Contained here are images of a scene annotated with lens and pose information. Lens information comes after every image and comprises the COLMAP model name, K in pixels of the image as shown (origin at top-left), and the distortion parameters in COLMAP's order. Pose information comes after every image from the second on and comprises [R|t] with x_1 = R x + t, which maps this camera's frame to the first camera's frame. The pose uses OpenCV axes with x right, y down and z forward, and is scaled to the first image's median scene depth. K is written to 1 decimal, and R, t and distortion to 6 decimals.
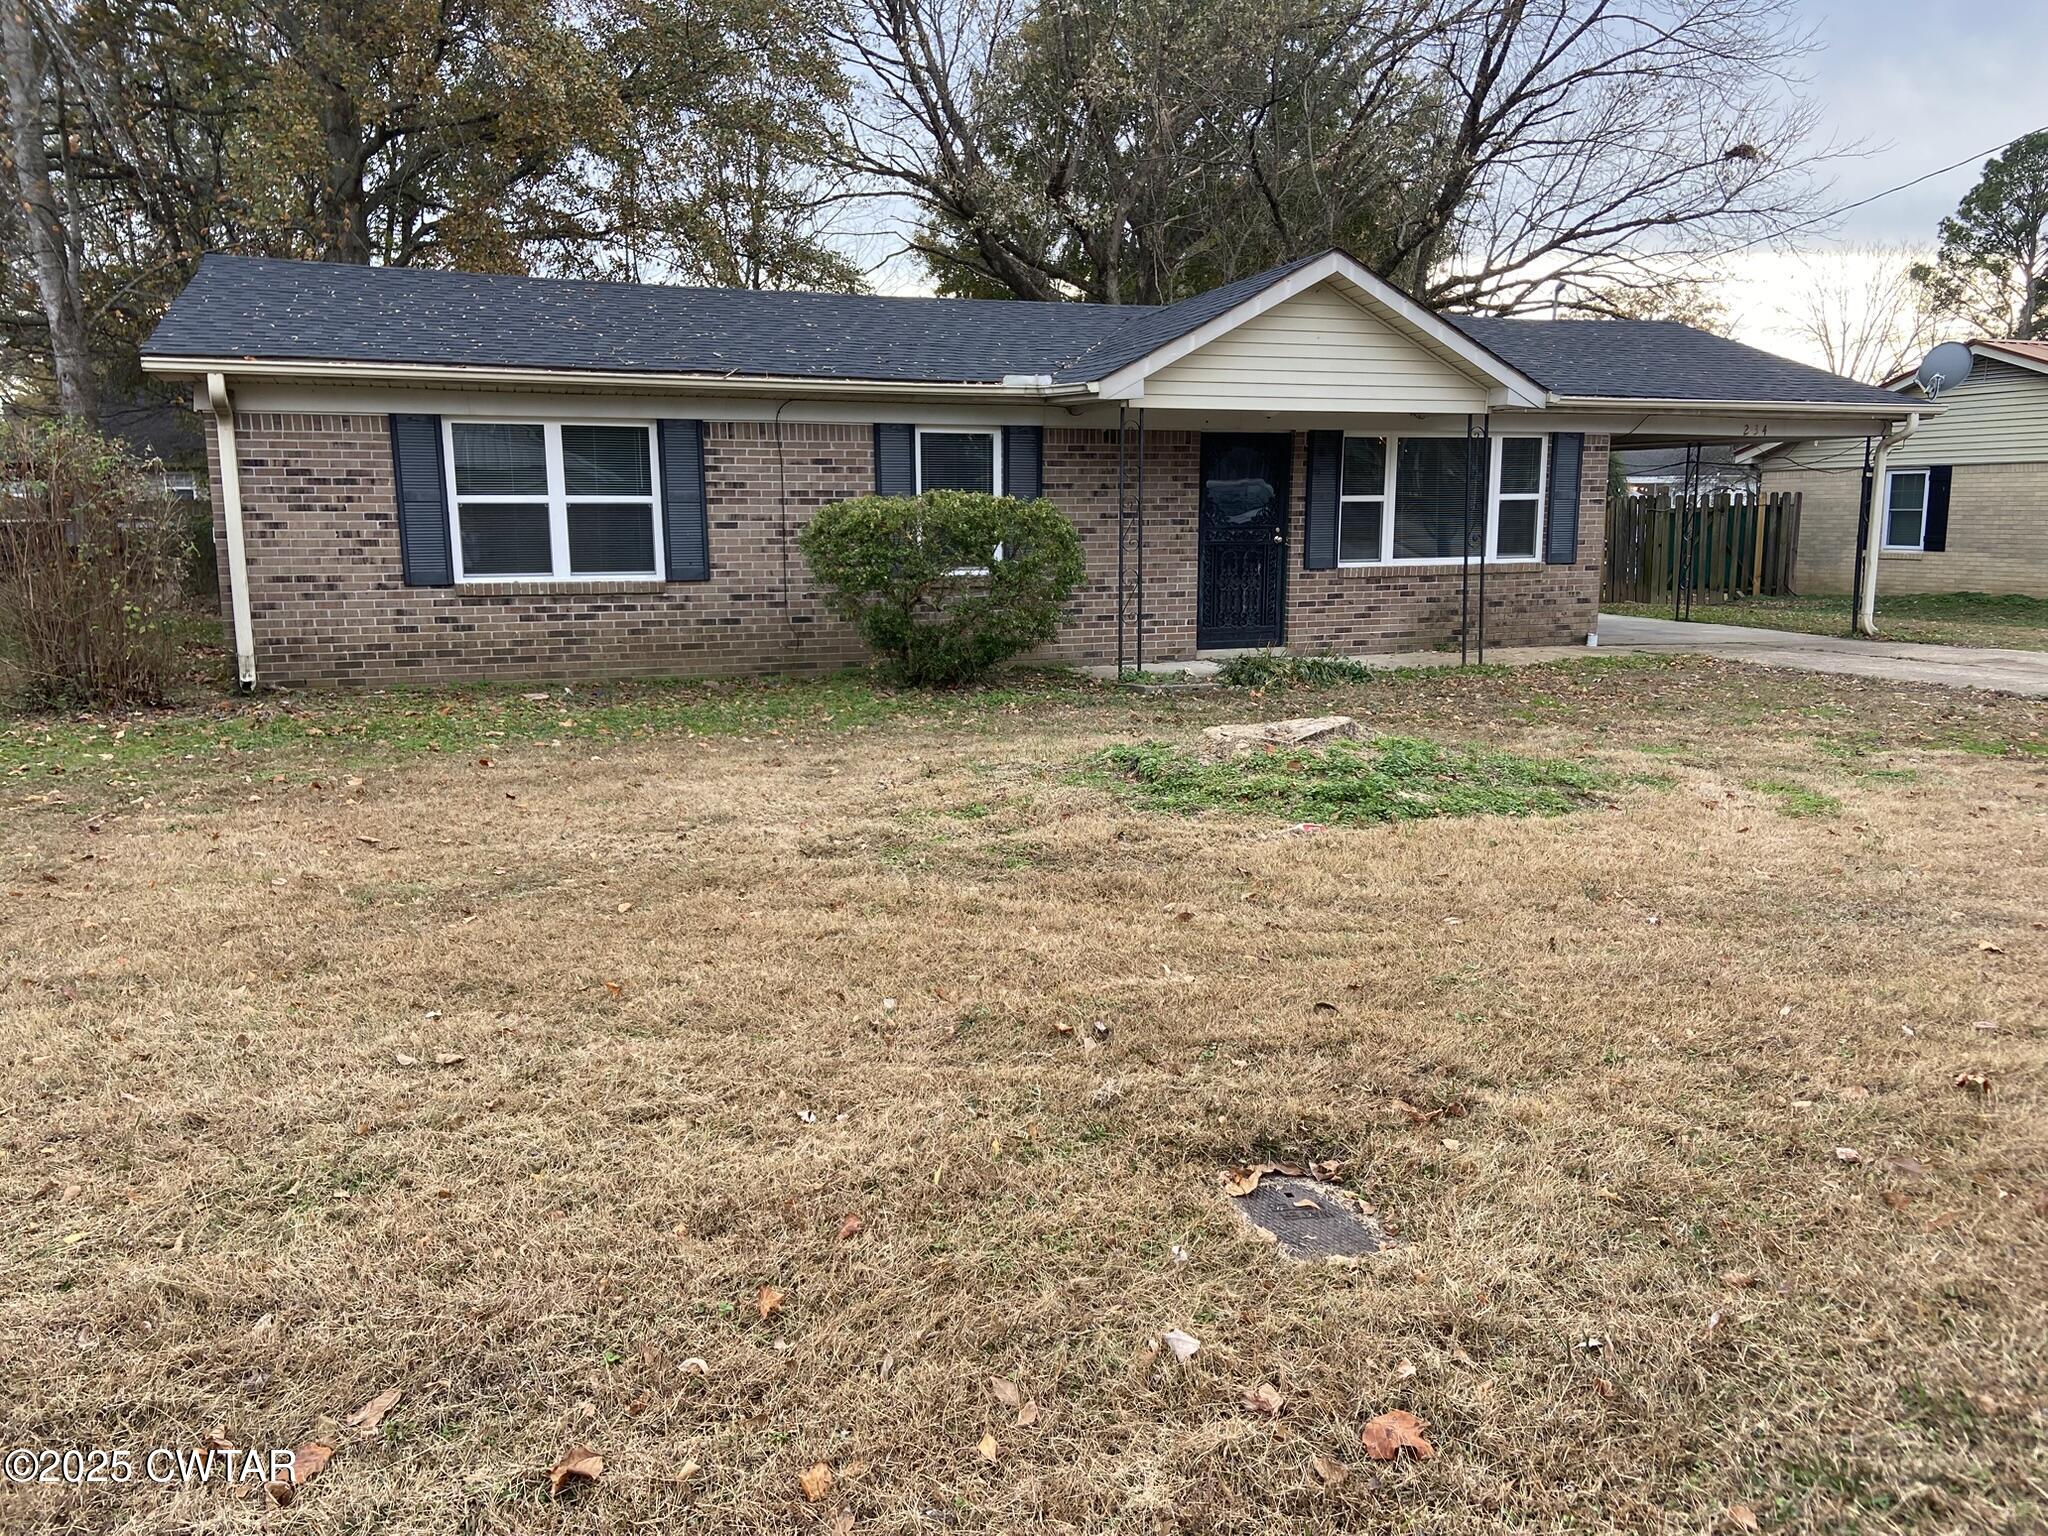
lens RADIAL K [[1503.9, 0, 1023.6], [0, 1503.9, 781.4], [0, 0, 1]] dist [0.075546, -0.093455]
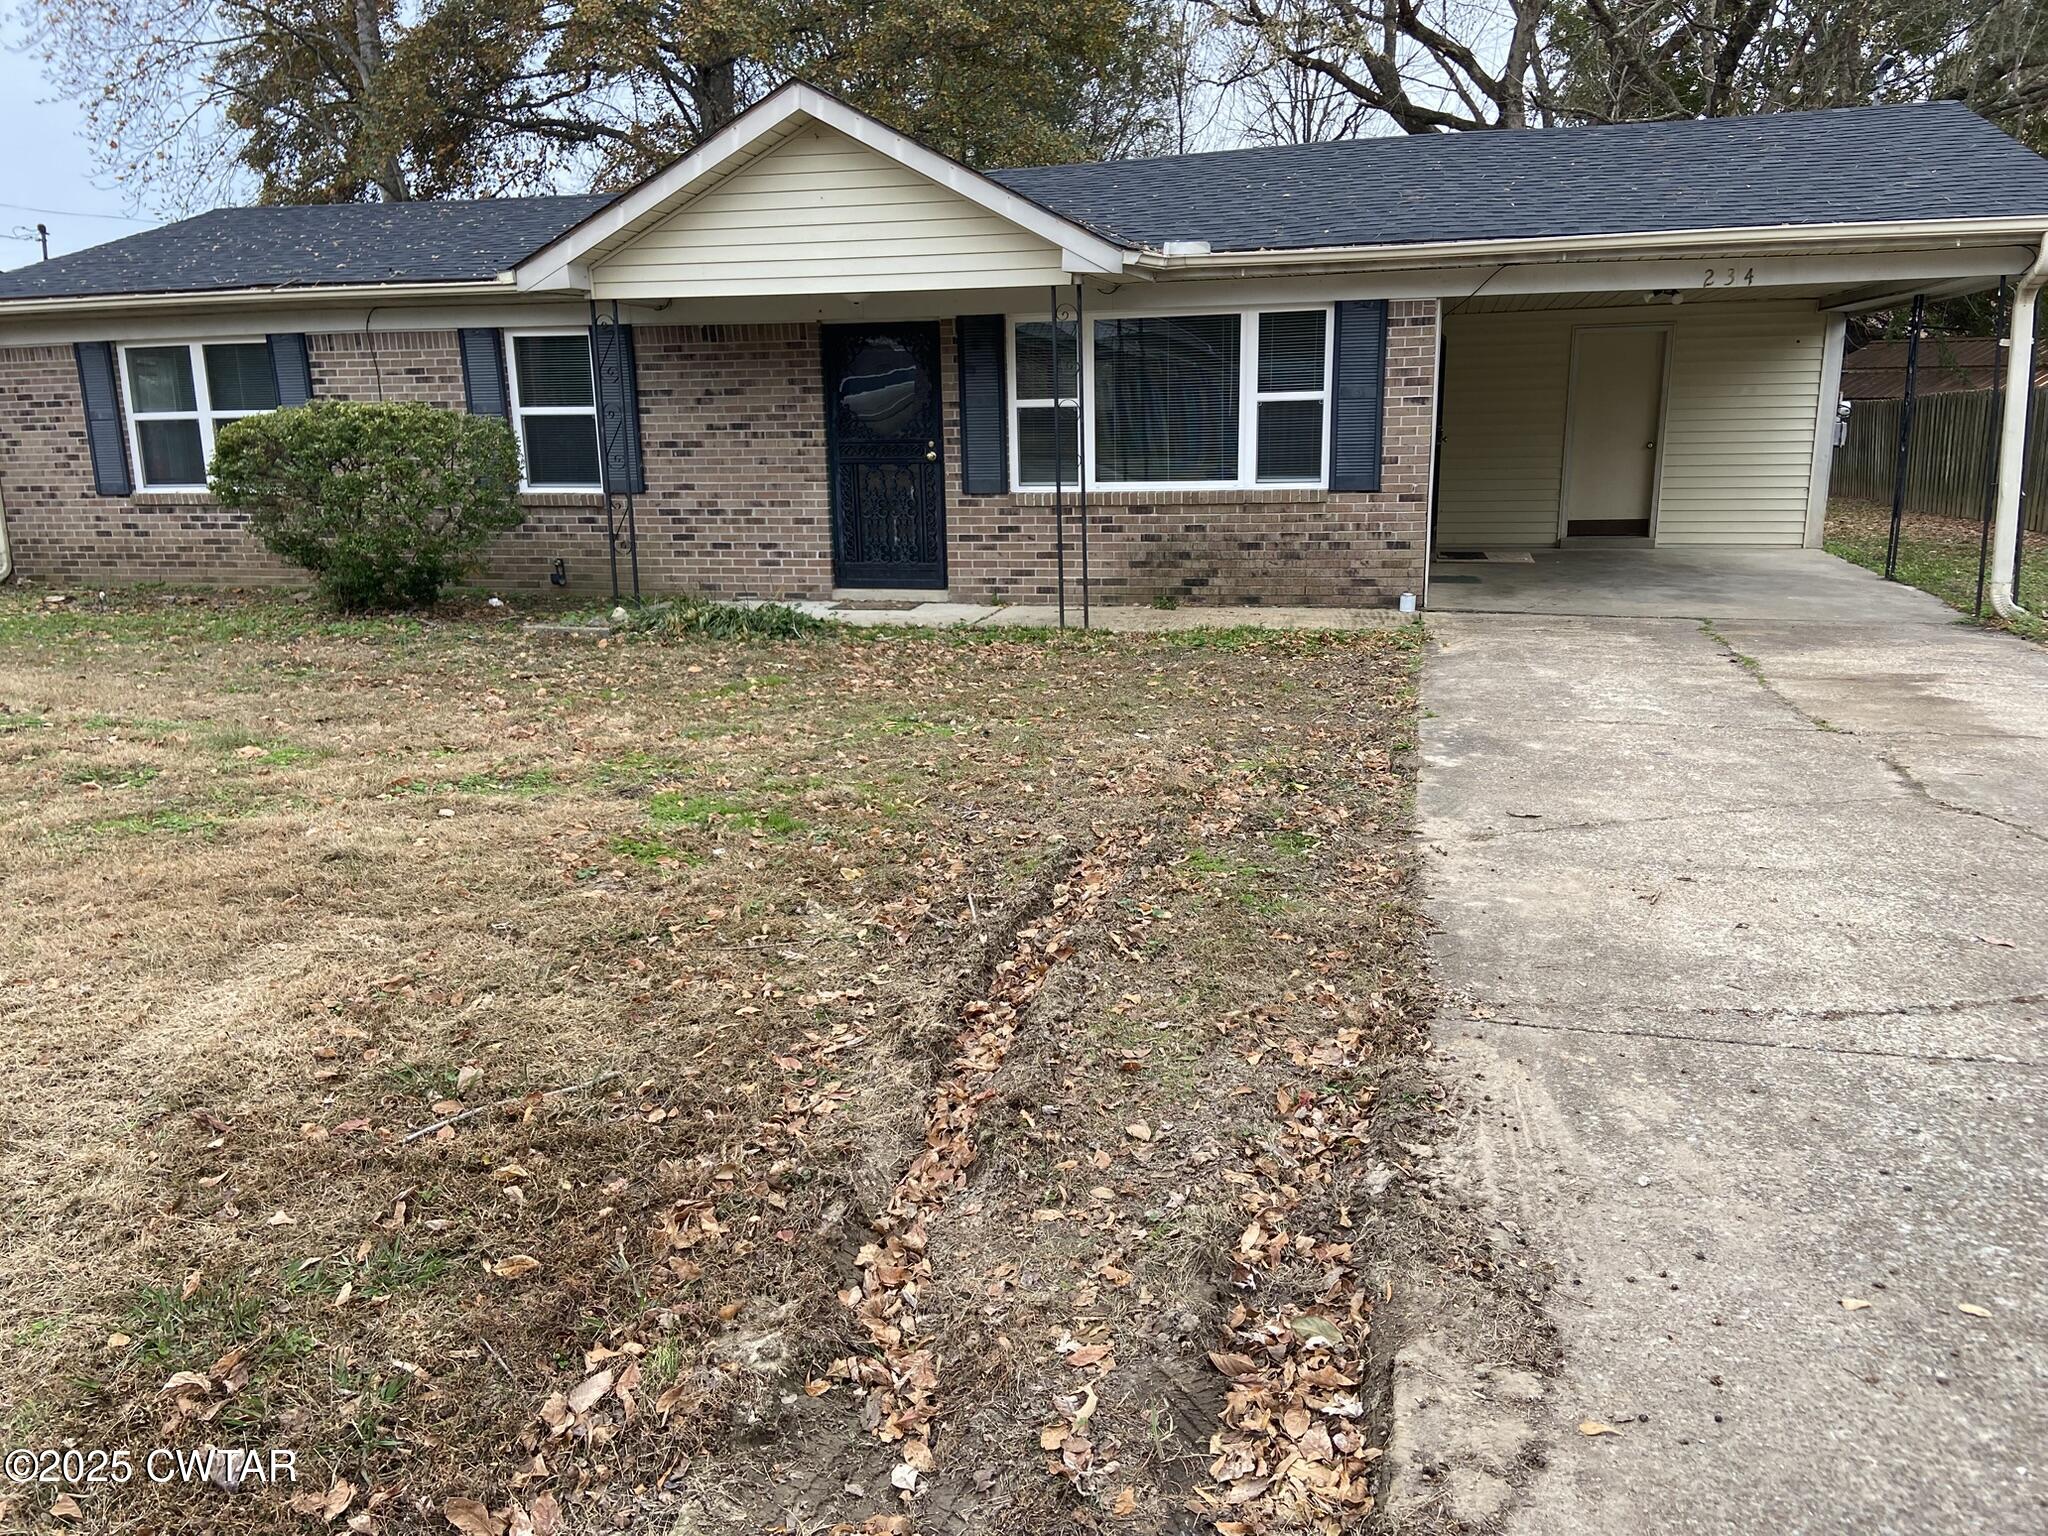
lens RADIAL K [[1503.9, 0, 1046.6], [0, 1503.9, 831.1], [0, 0, 1]] dist [0.075546, -0.093455]
pose [[0.831533, 0.137288, -0.538243, 0.761954], [-0.084853, 0.988998, 0.121170, -0.071564], [0.548956, -0.055085, 0.834034, 0.383307]]
